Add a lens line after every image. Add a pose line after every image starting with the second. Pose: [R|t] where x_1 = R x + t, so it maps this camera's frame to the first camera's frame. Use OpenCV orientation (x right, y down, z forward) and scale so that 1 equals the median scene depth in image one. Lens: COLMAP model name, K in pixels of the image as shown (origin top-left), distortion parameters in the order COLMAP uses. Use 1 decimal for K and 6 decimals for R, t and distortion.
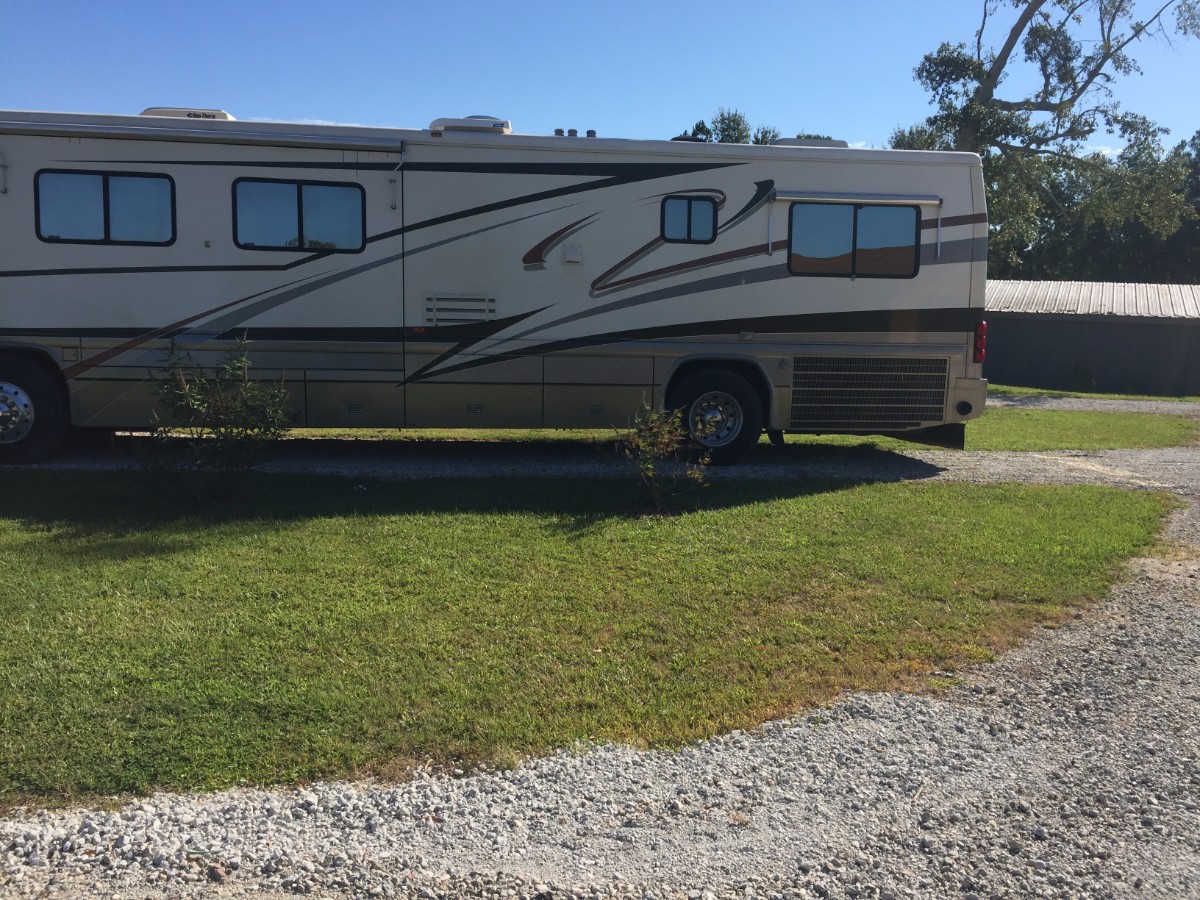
lens RADIAL K [[1030.9, 0, 600.0], [0, 1030.9, 450.0], [0, 0, 1]] dist [0.045804, -0.008048]
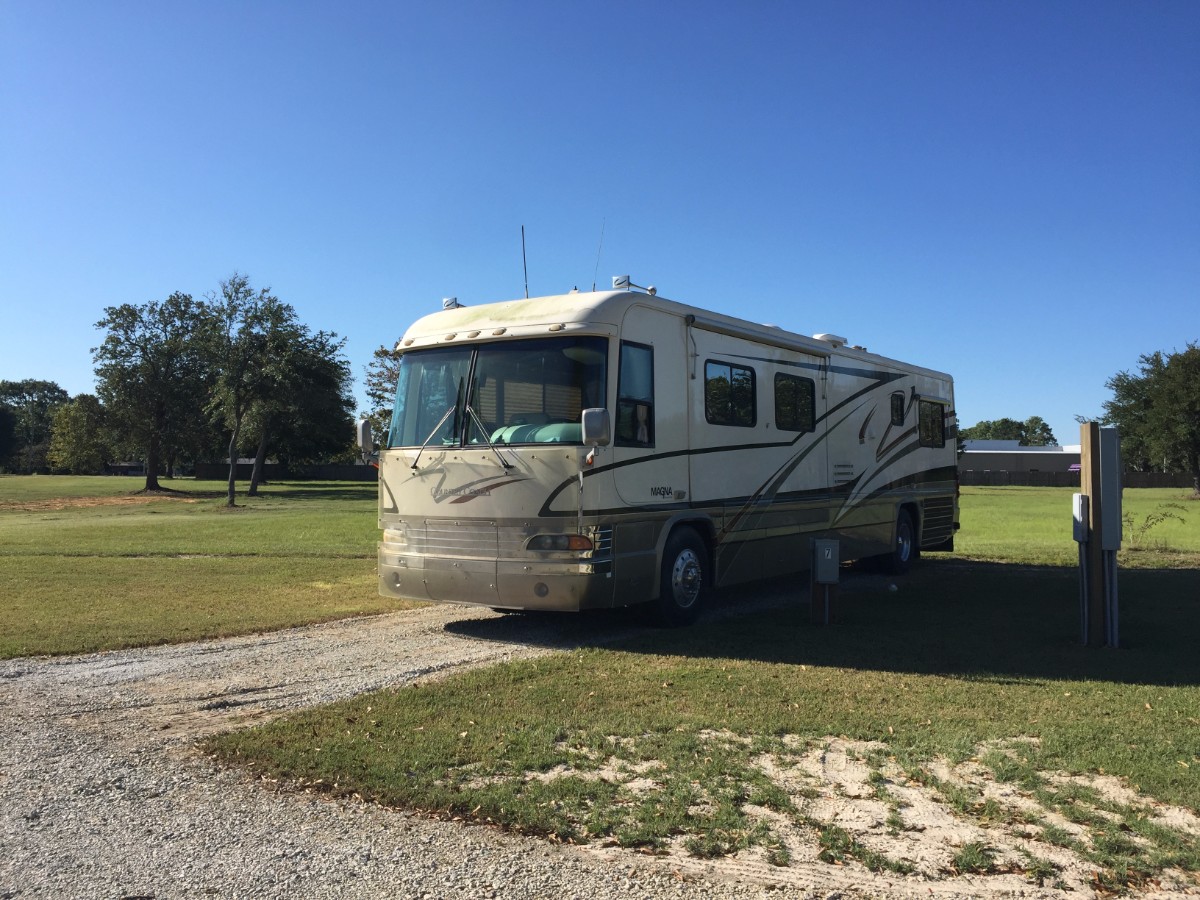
lens RADIAL K [[1030.9, 0, 600.0], [0, 1030.9, 450.0], [0, 0, 1]] dist [0.045804, -0.008048]
pose [[0.669606, -0.001191, 0.742716, -1.341472], [0.077679, 0.994627, -0.068437, -0.097819], [-0.738643, 0.103519, 0.666101, 0.331792]]
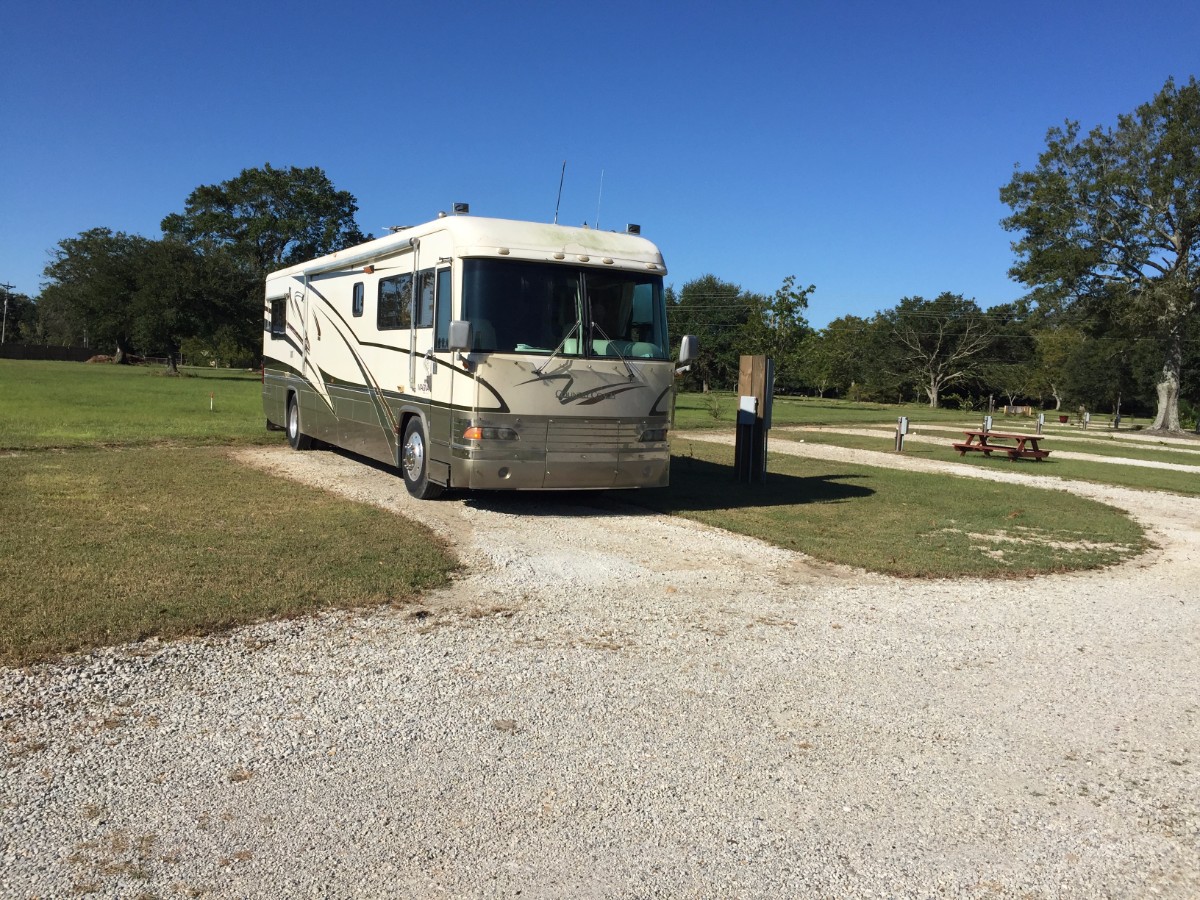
lens RADIAL K [[1010.6, 0, 600.0], [0, 1010.6, 450.0], [0, 0, 1]] dist [0.097712, -0.151460]
pose [[-0.330085, -0.104405, 0.938160, -1.743276], [0.030426, 0.992171, 0.121121, -0.202663], [-0.943461, 0.068525, -0.324324, 1.356826]]
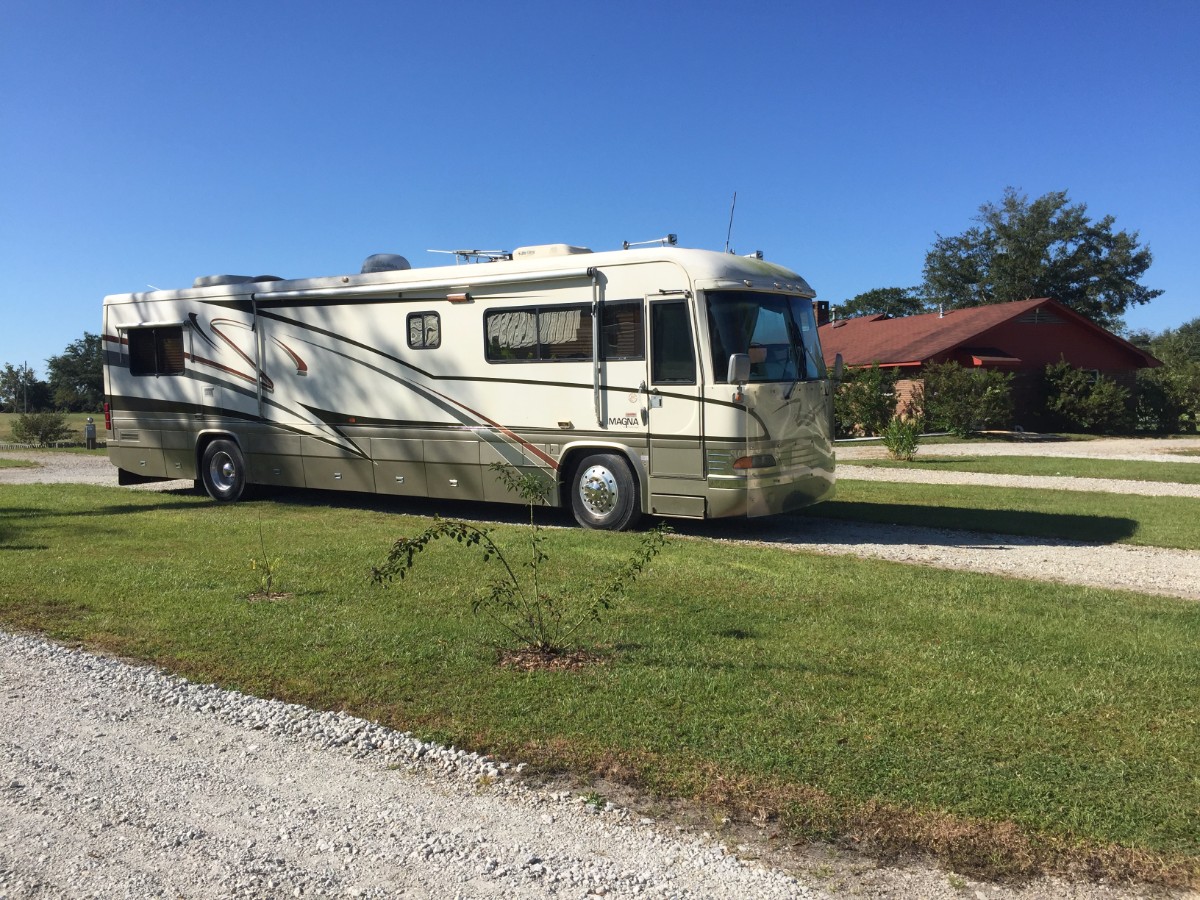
lens RADIAL K [[1024.6, 0, 600.0], [0, 1024.6, 450.0], [0, 0, 1]] dist [0.076988, -0.006653]
pose [[-0.734185, -0.058384, 0.676435, -1.347165], [0.068171, 0.984922, 0.159000, -0.289557], [-0.675518, 0.162849, -0.719135, 1.994392]]
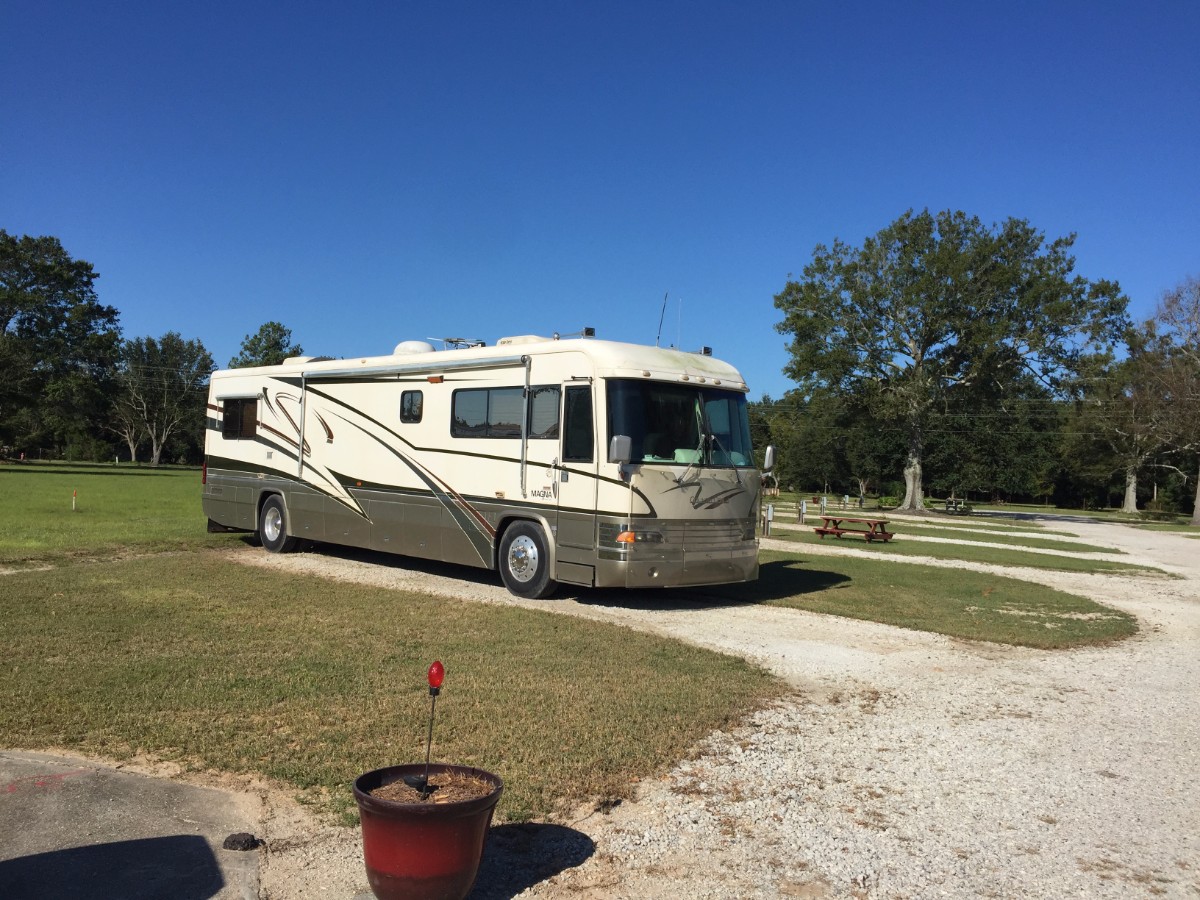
lens RADIAL K [[1022.0, 0, 622.5], [0, 1022.0, 473.6], [0, 0, 1]] dist [0.030083, -0.015620]
pose [[-0.581899, -0.045842, 0.811968, -1.659154], [0.019519, 0.997335, 0.070296, -0.249493], [-0.813027, 0.056754, -0.579453, 1.799400]]
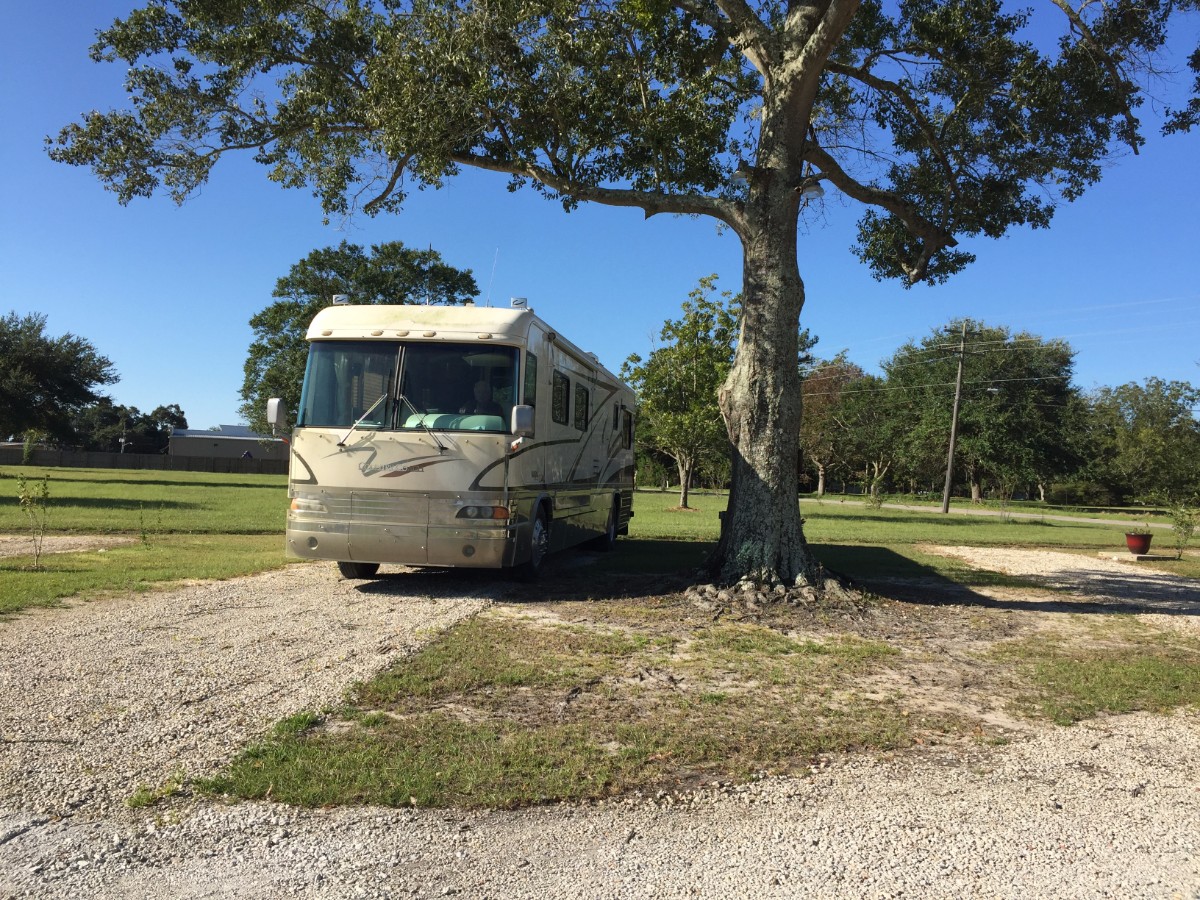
lens RADIAL K [[1030.9, 0, 600.0], [0, 1030.9, 450.0], [0, 0, 1]] dist [0.045804, -0.008048]
pose [[0.284515, 0.020605, 0.958450, -1.705640], [0.047363, 0.998246, -0.035521, -0.103109], [-0.957501, 0.055501, 0.283040, 0.522763]]
